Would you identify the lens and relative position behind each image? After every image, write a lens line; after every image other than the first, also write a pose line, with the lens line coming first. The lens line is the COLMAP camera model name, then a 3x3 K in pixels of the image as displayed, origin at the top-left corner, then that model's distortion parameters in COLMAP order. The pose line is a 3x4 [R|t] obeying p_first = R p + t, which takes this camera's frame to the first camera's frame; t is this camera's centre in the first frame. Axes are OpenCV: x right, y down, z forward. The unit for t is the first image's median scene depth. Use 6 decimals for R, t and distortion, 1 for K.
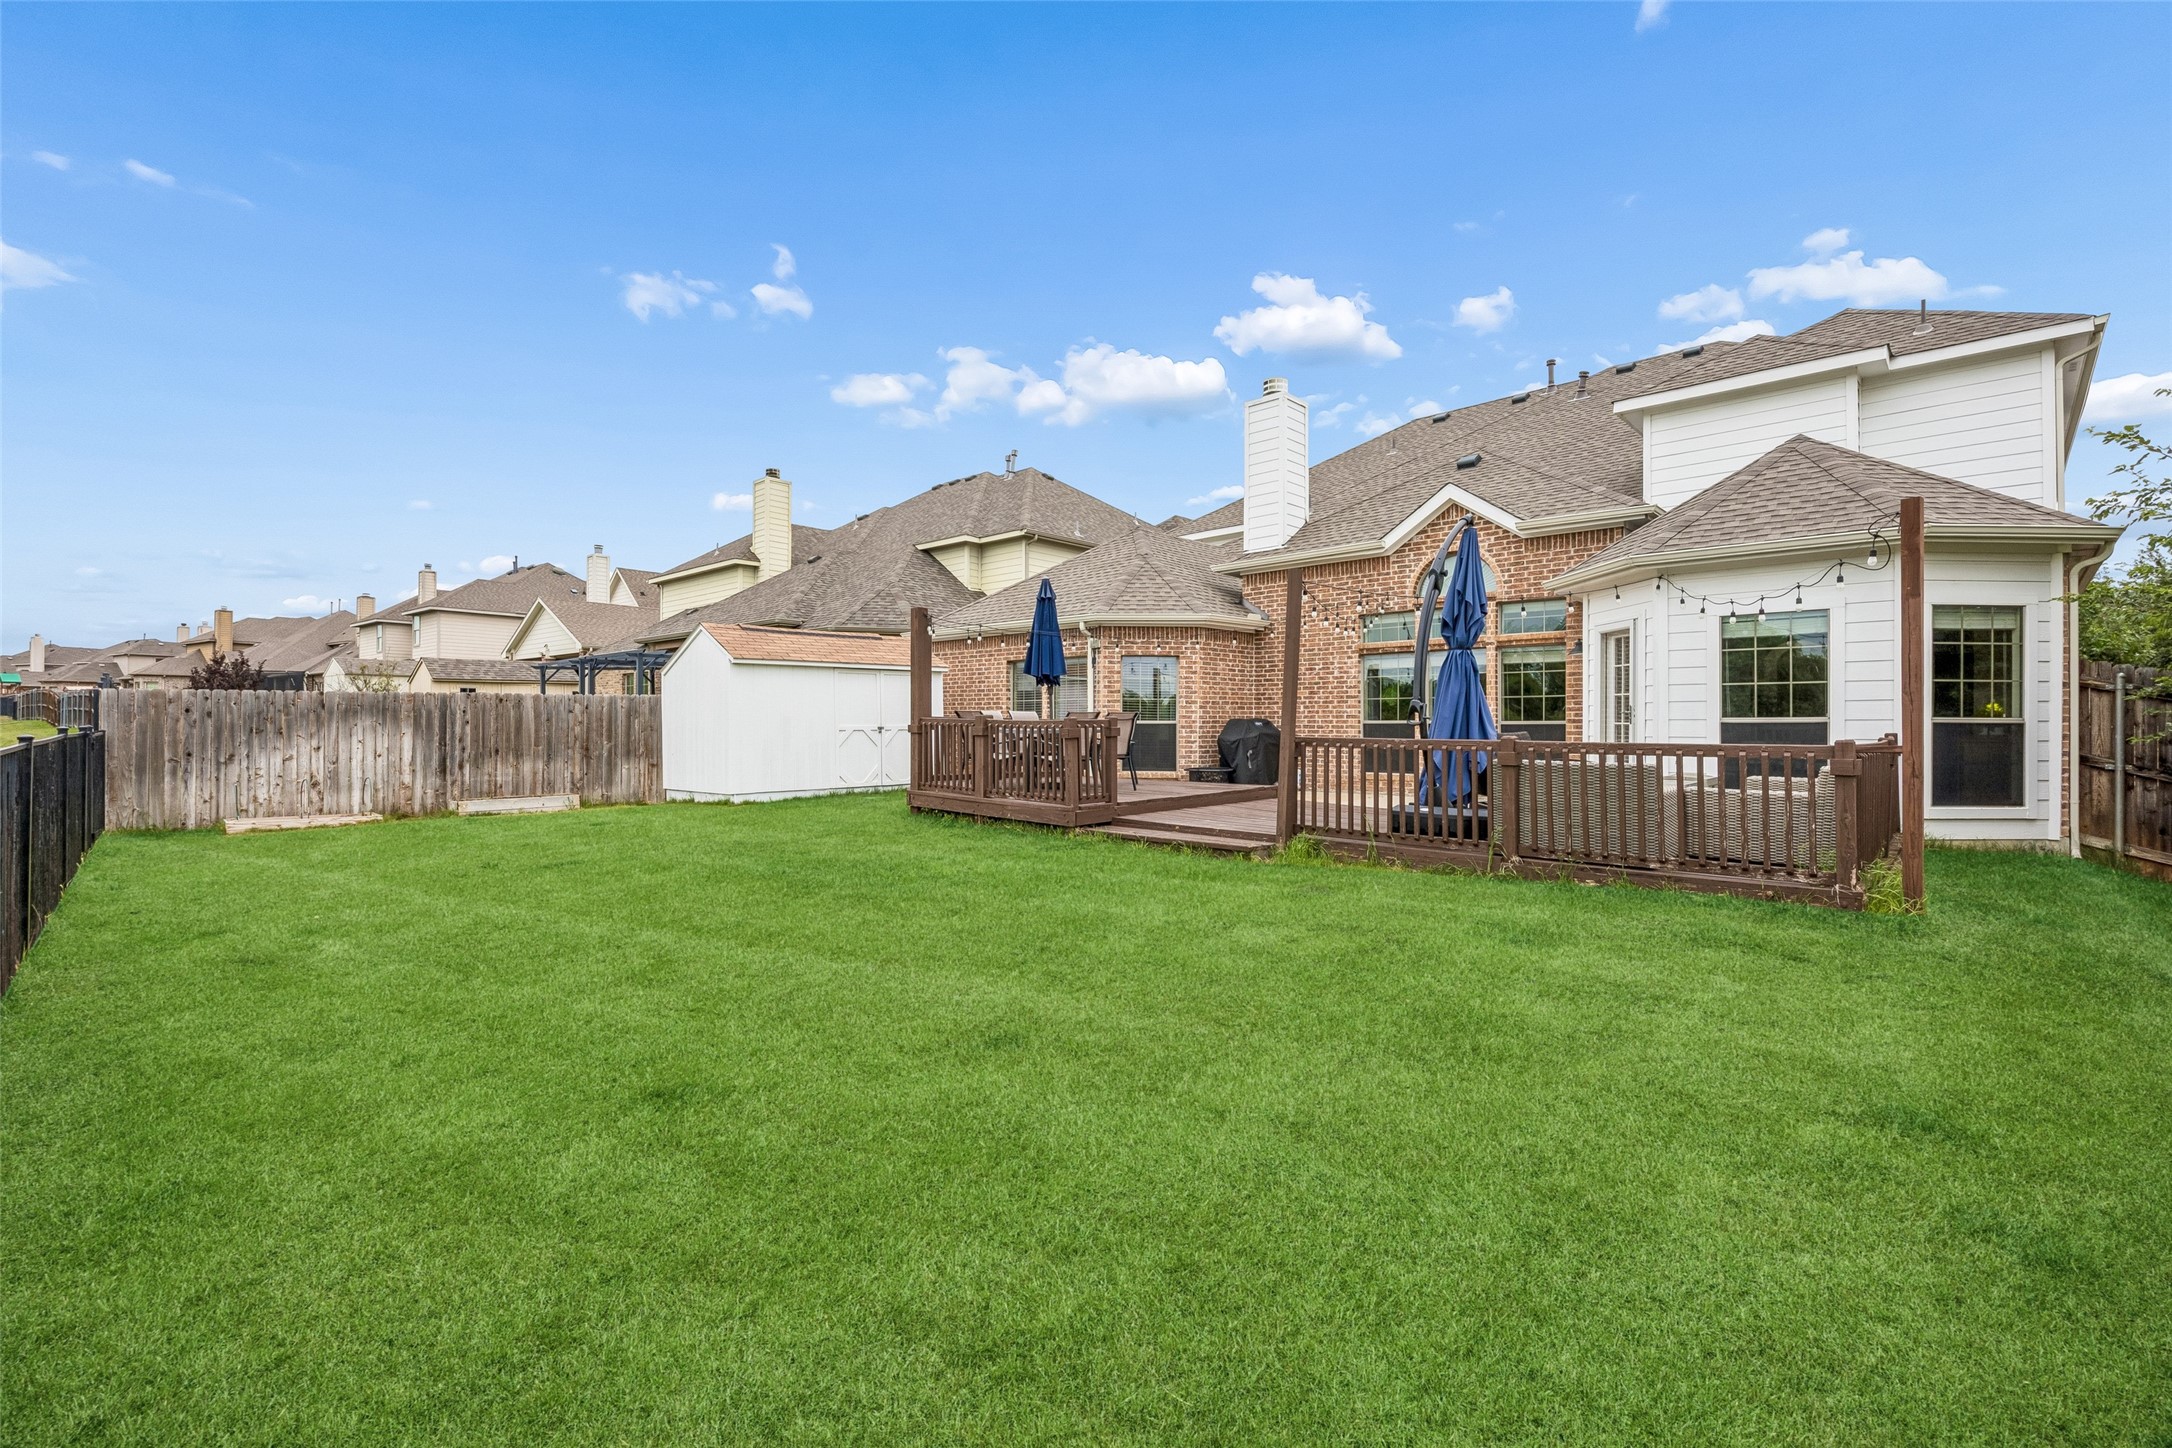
lens RADIAL K [[949.2, 0, 1064.1], [0, 949.2, 718.9], [0, 0, 1]] dist [-0.026807, 0.003420]
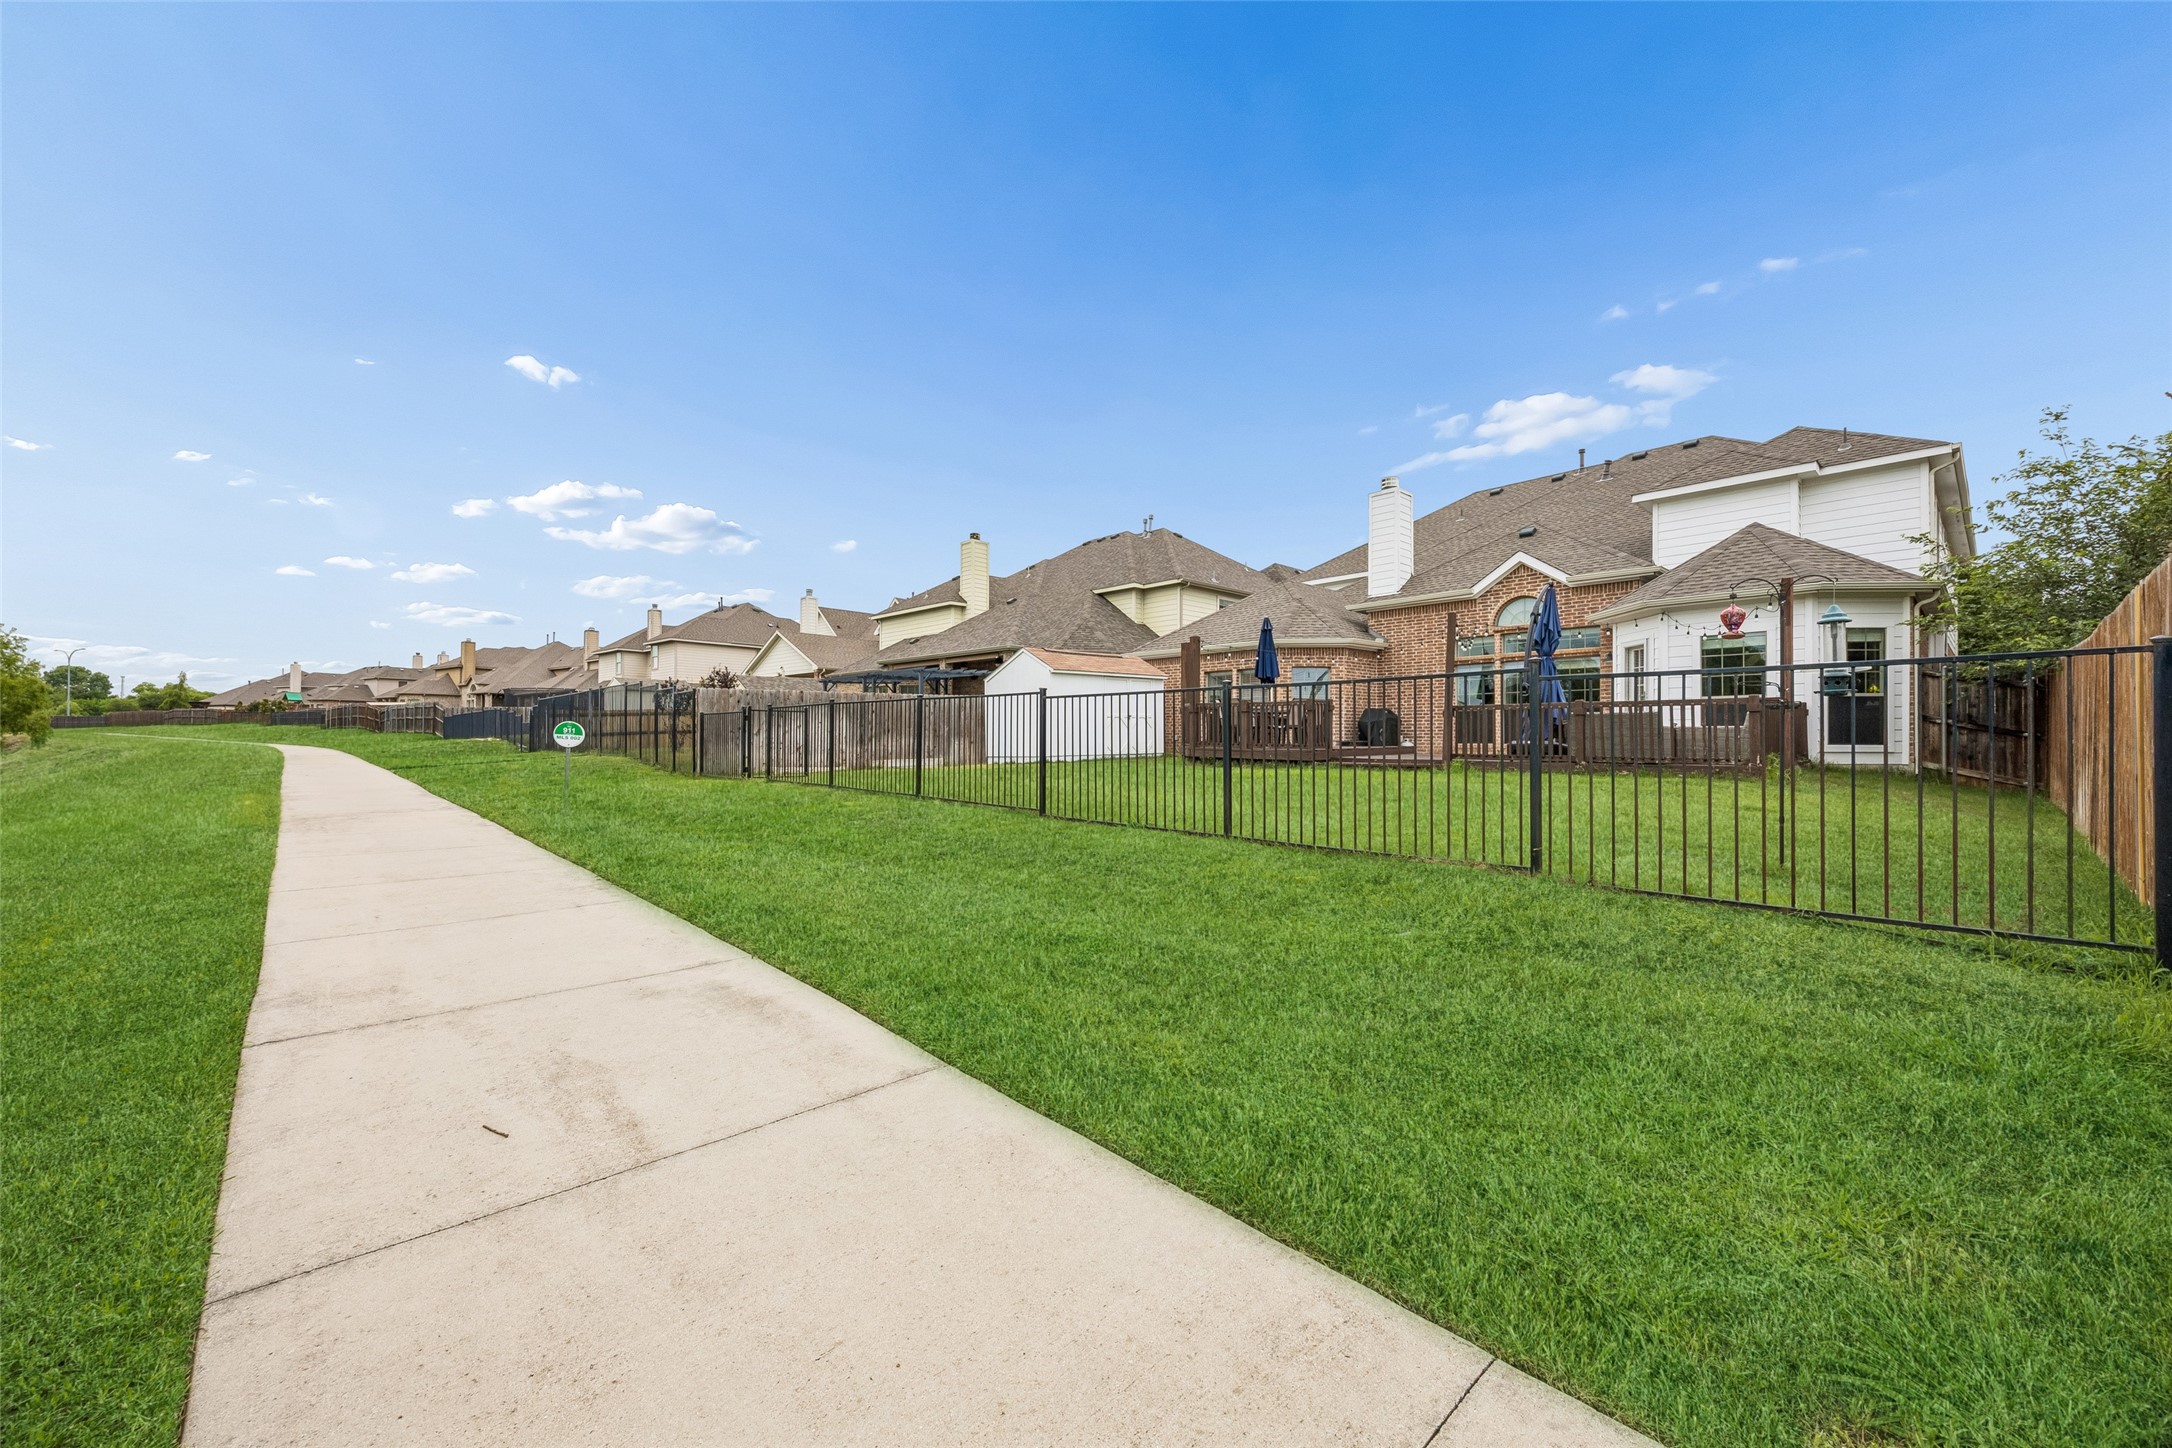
lens RADIAL K [[843.6, 0, 1070.7], [0, 843.6, 736.9], [0, 0, 1]] dist [-0.007311, 0.000430]
pose [[0.998599, -0.002799, -0.052842, -0.271911], [0.002929, 0.999993, 0.002388, 0.050103], [0.052835, -0.002540, 0.998600, -0.440941]]
